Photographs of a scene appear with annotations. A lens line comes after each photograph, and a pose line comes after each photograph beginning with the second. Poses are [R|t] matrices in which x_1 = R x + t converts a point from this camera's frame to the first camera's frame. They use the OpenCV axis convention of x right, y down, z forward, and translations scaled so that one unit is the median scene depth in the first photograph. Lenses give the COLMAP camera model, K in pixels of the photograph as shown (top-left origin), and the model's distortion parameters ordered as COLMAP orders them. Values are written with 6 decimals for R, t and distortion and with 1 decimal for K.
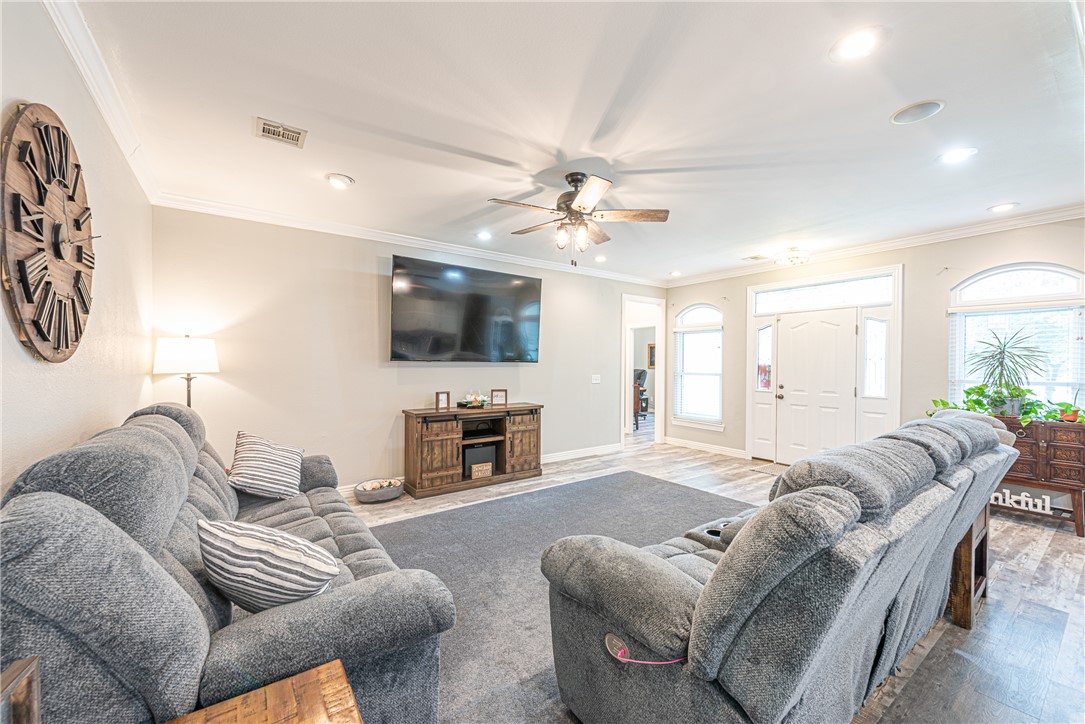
lens RADIAL K [[425.1, 0, 549.9], [0, 425.1, 368.1], [0, 0, 1]] dist [0.012750, -0.001271]
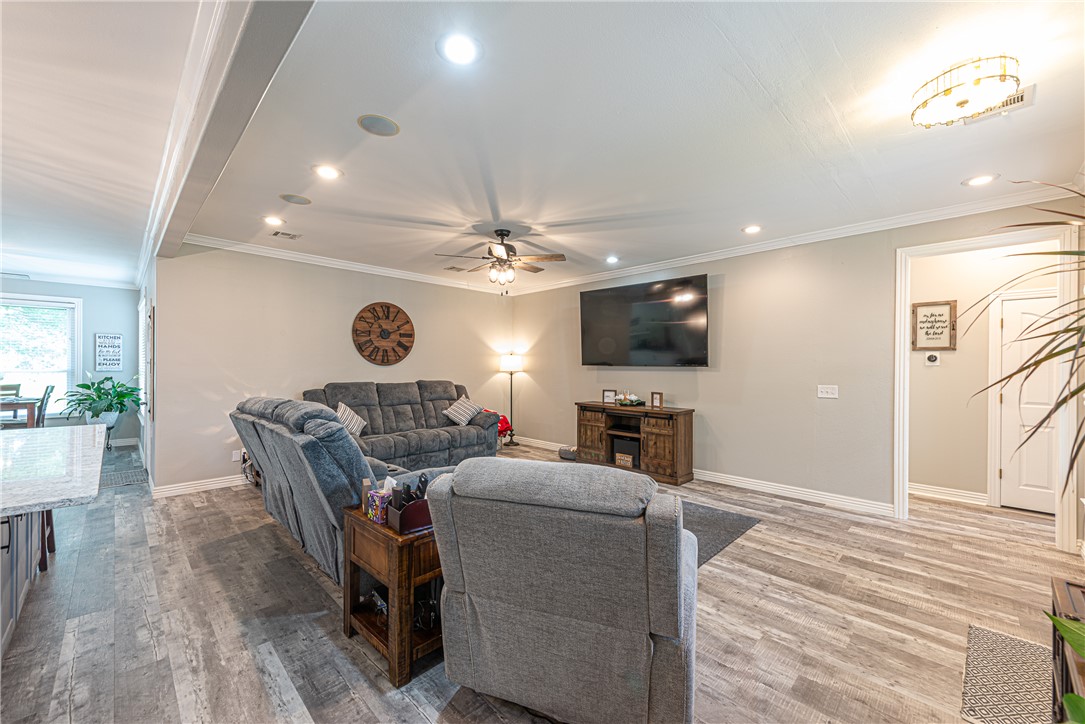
lens RADIAL K [[425.1, 0, 543.3], [0, 425.1, 367.2], [0, 0, 1]] dist [0.012750, -0.001271]
pose [[0.154393, -0.000565, -0.988009, 1.021793], [-0.017359, 0.999844, -0.003284, -0.003853], [0.987857, 0.017658, 0.154359, 0.652341]]
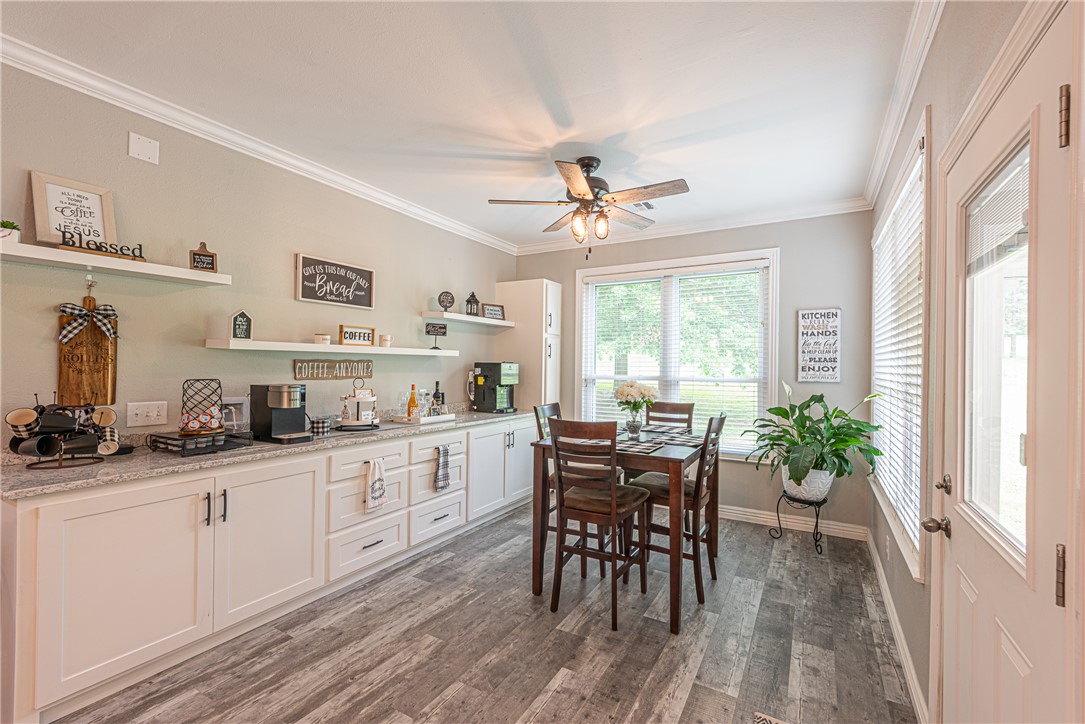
lens RADIAL K [[468.1, 0, 543.4], [0, 468.1, 362.9], [0, 0, 1]] dist [0.009629, -0.003973]
pose [[-0.914853, -0.014975, -0.403509, 0.007100], [-0.019764, 0.999775, 0.007708, 0.000408], [0.403303, 0.015027, -0.914943, -0.107883]]
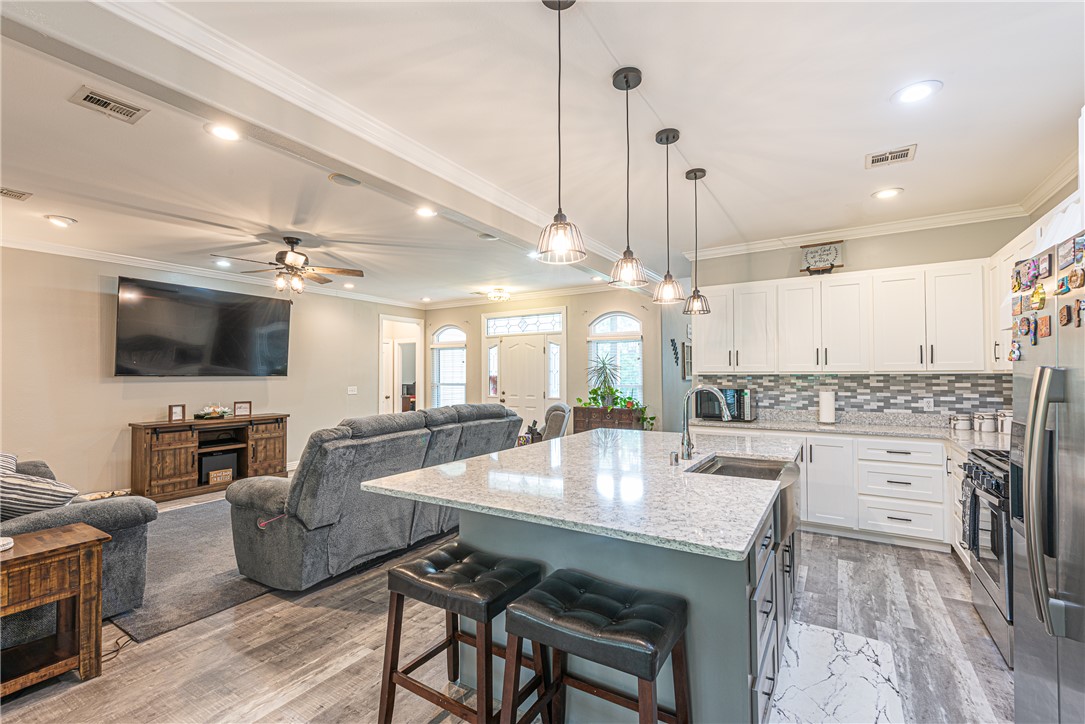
lens RADIAL K [[468.1, 0, 549.2], [0, 468.1, 366.0], [0, 0, 1]] dist [0.009629, -0.003973]
pose [[0.925945, -0.002814, 0.377648, 0.177458], [0.014348, 0.999512, -0.027732, 0.004599], [-0.377385, 0.031097, 0.925534, -0.474272]]
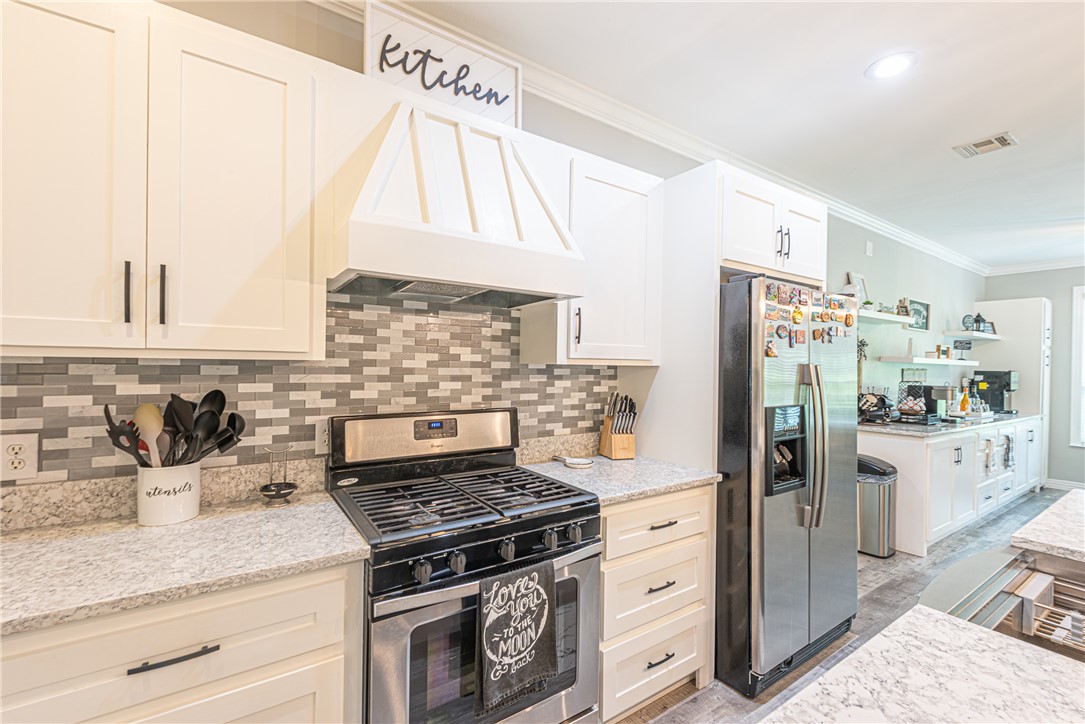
lens RADIAL K [[468.1, 0, 545.5], [0, 468.1, 366.1], [0, 0, 1]] dist [0.009629, -0.003973]
pose [[-0.999488, -0.019853, 0.025110, 0.847892], [-0.019507, 0.999712, 0.013965, 0.002818], [-0.025380, 0.013468, -0.999587, 0.172844]]
